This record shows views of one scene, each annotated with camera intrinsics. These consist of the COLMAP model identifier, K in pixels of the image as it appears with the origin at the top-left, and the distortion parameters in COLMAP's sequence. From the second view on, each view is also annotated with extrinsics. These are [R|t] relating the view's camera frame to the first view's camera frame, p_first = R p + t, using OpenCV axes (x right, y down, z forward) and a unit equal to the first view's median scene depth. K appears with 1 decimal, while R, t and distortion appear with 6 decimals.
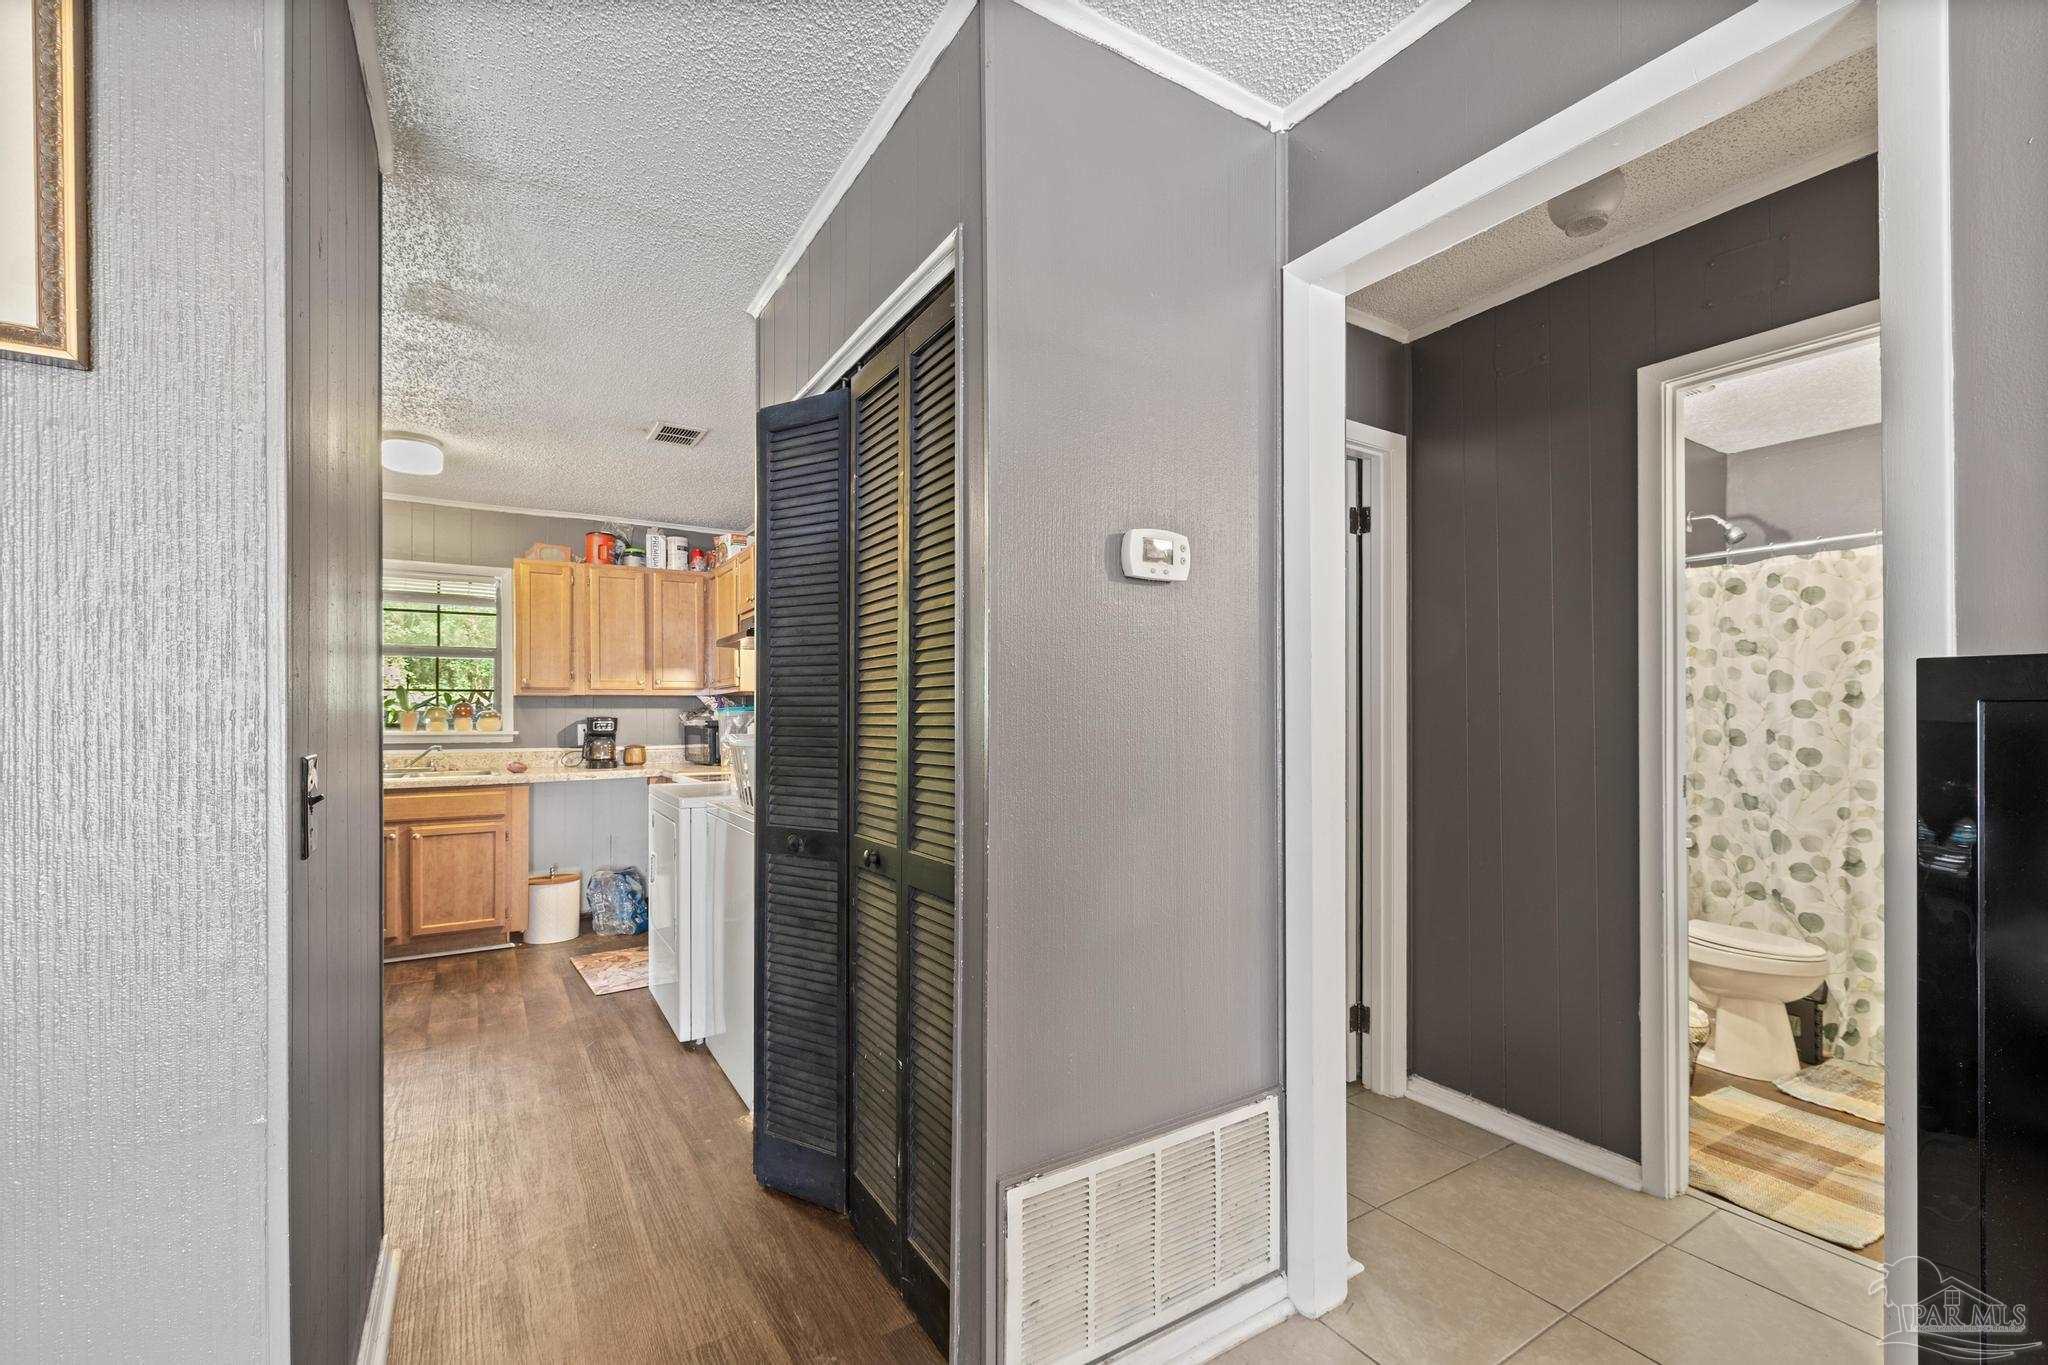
lens RADIAL K [[874.1, 0, 1021.3], [0, 874.1, 705.6], [0, 0, 1]] dist [0.001350, 0.001124]
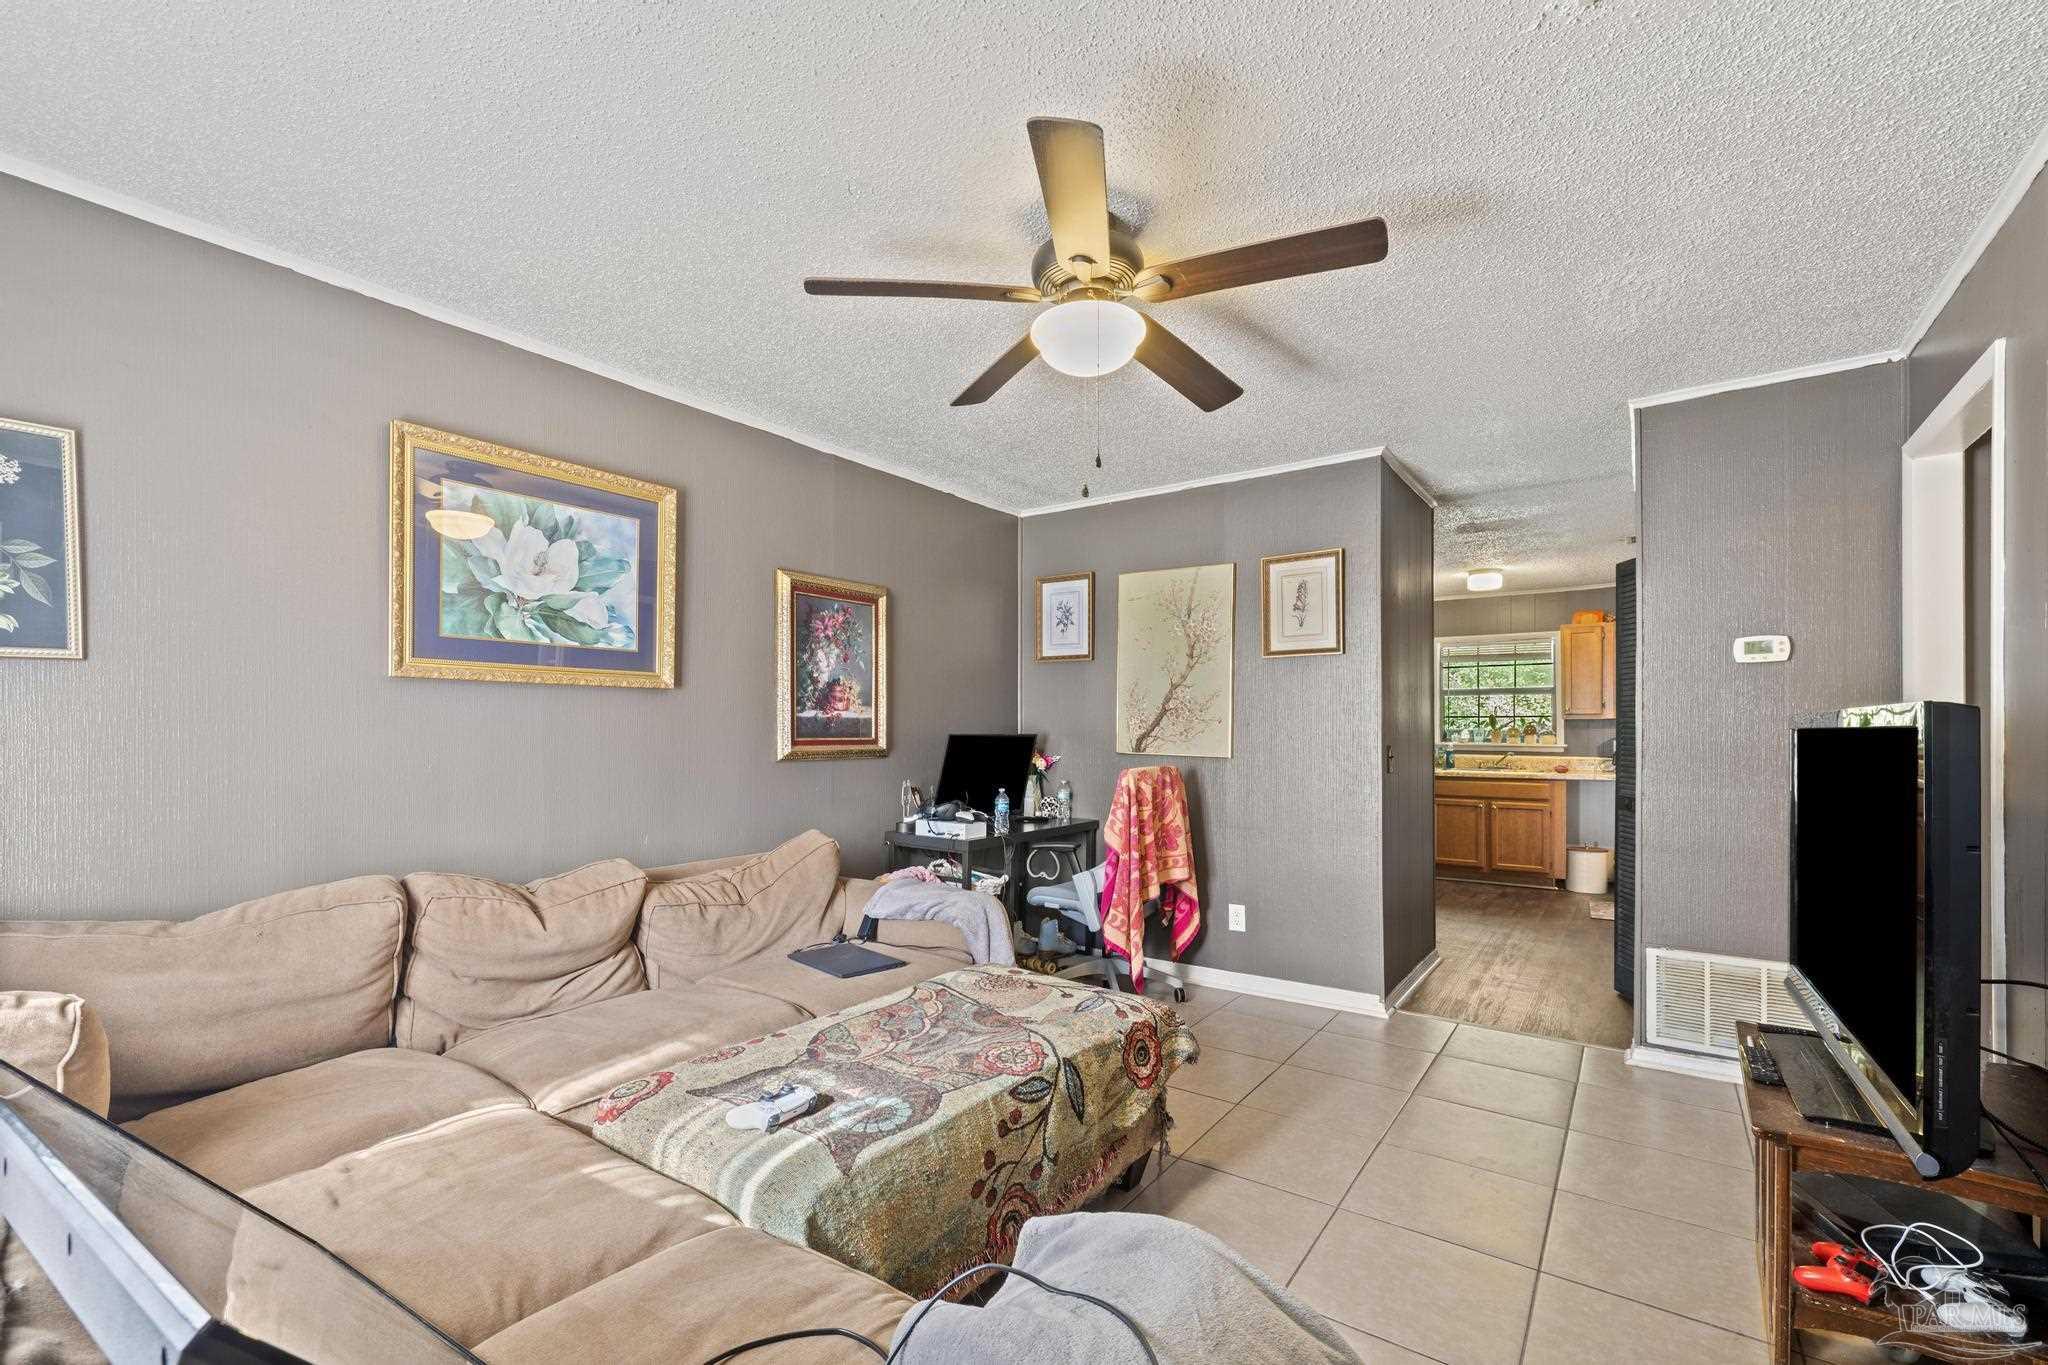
lens RADIAL K [[874.1, 0, 1010.8], [0, 874.1, 724.4], [0, 0, 1]] dist [0.001350, 0.001124]
pose [[0.374601, -0.002693, -0.927182, 0.620427], [0.002521, 0.999995, -0.001886, -0.004867], [0.927183, -0.001631, 0.374606, -0.569779]]
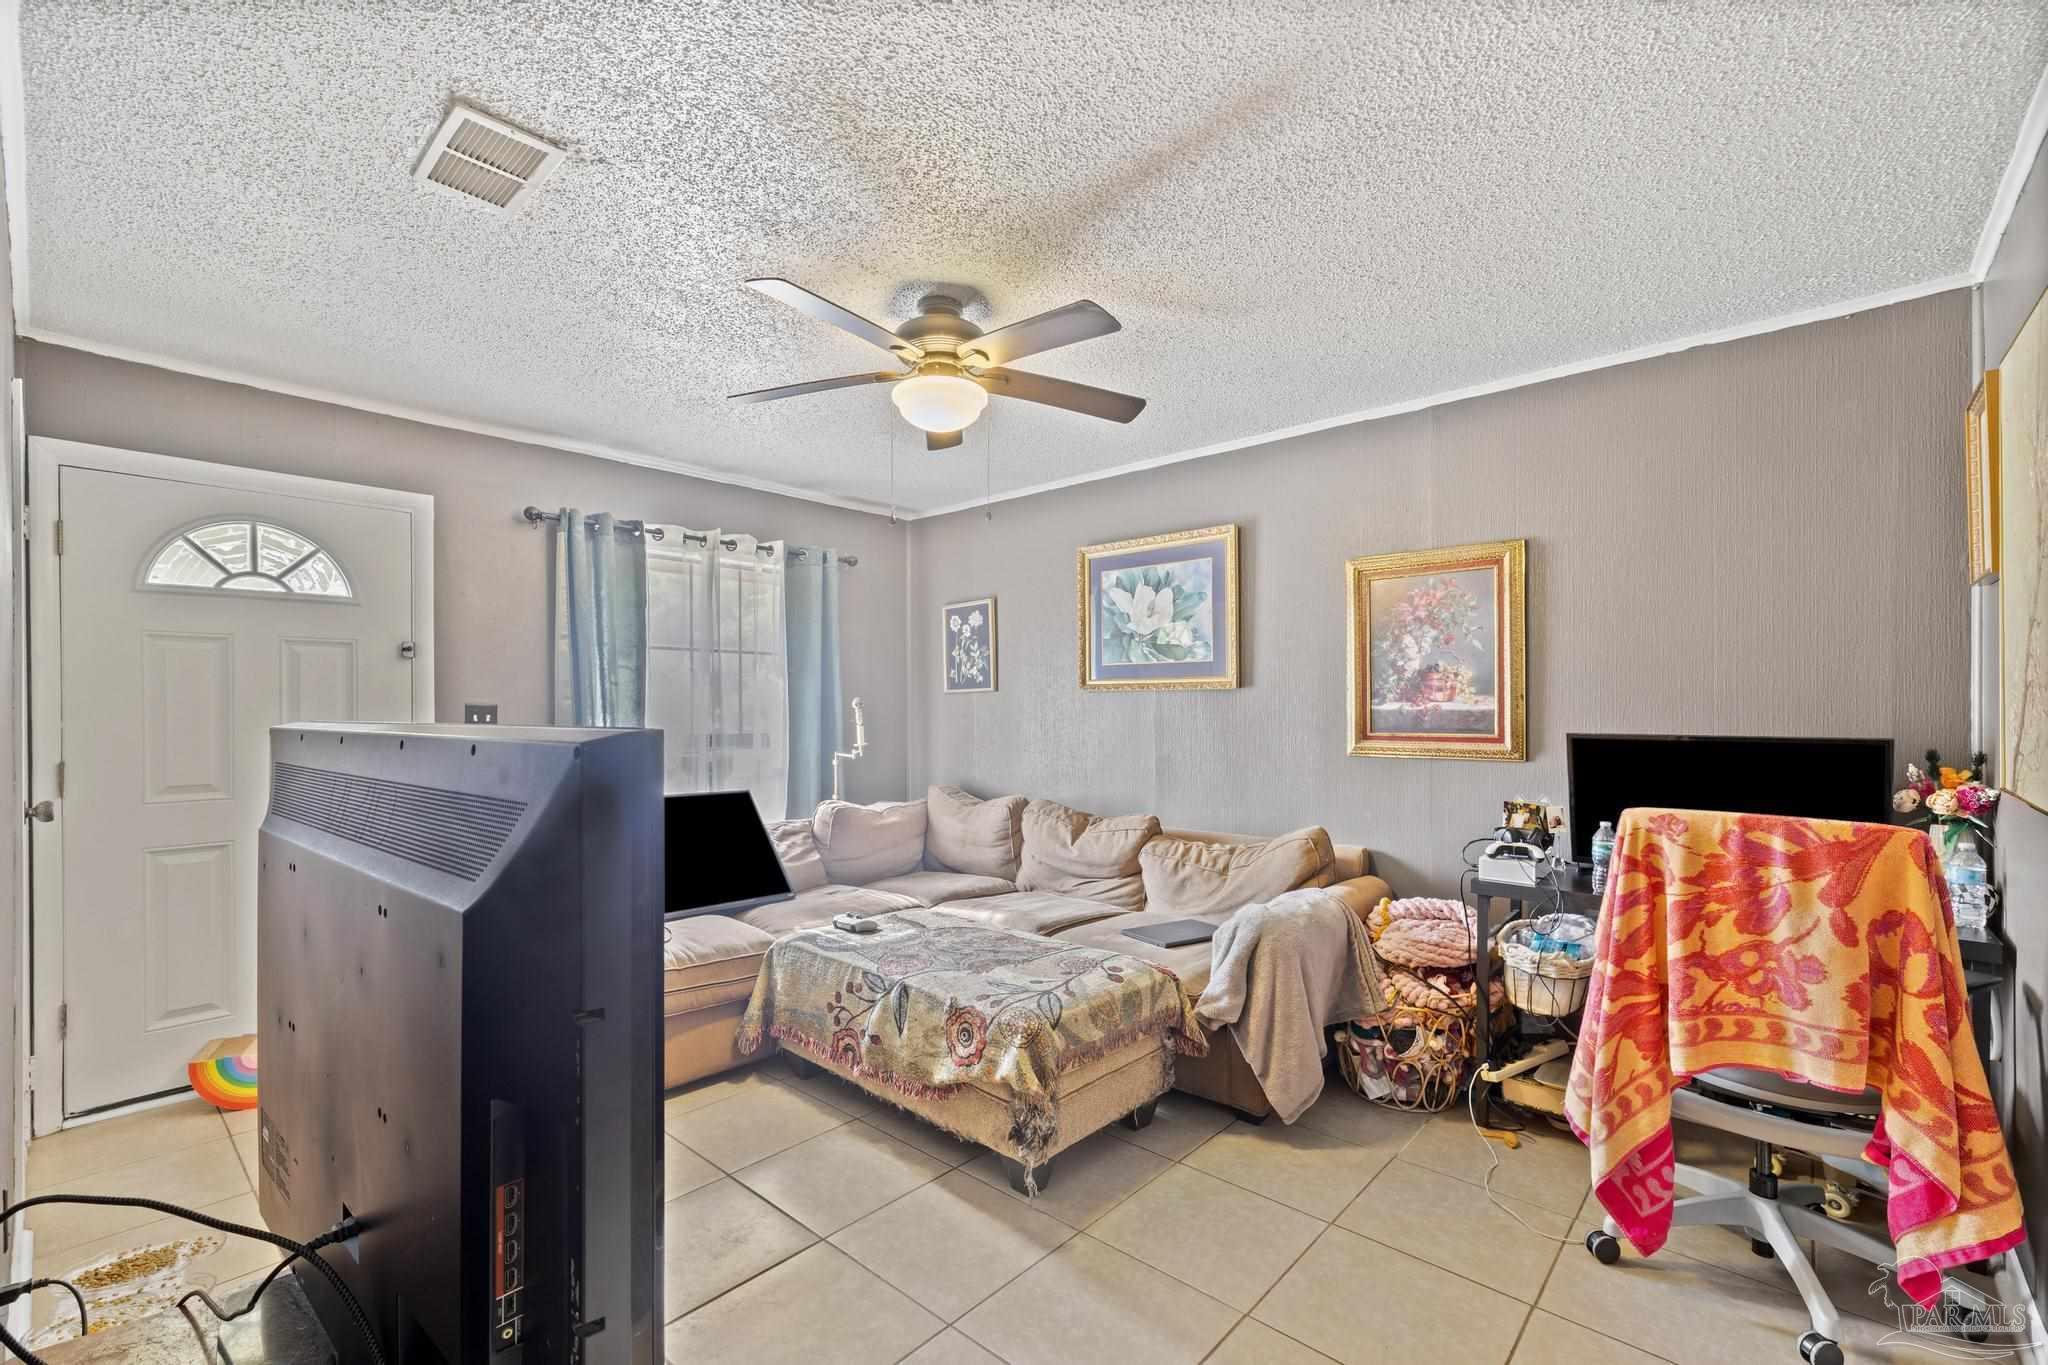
lens RADIAL K [[874.1, 0, 1019.8], [0, 874.1, 708.4], [0, 0, 1]] dist [0.001350, 0.001124]
pose [[-0.962485, 0.000836, -0.271332, 0.186786], [0.003064, 0.999965, -0.007788, -0.012413], [0.271316, -0.008327, -0.962454, 0.465562]]
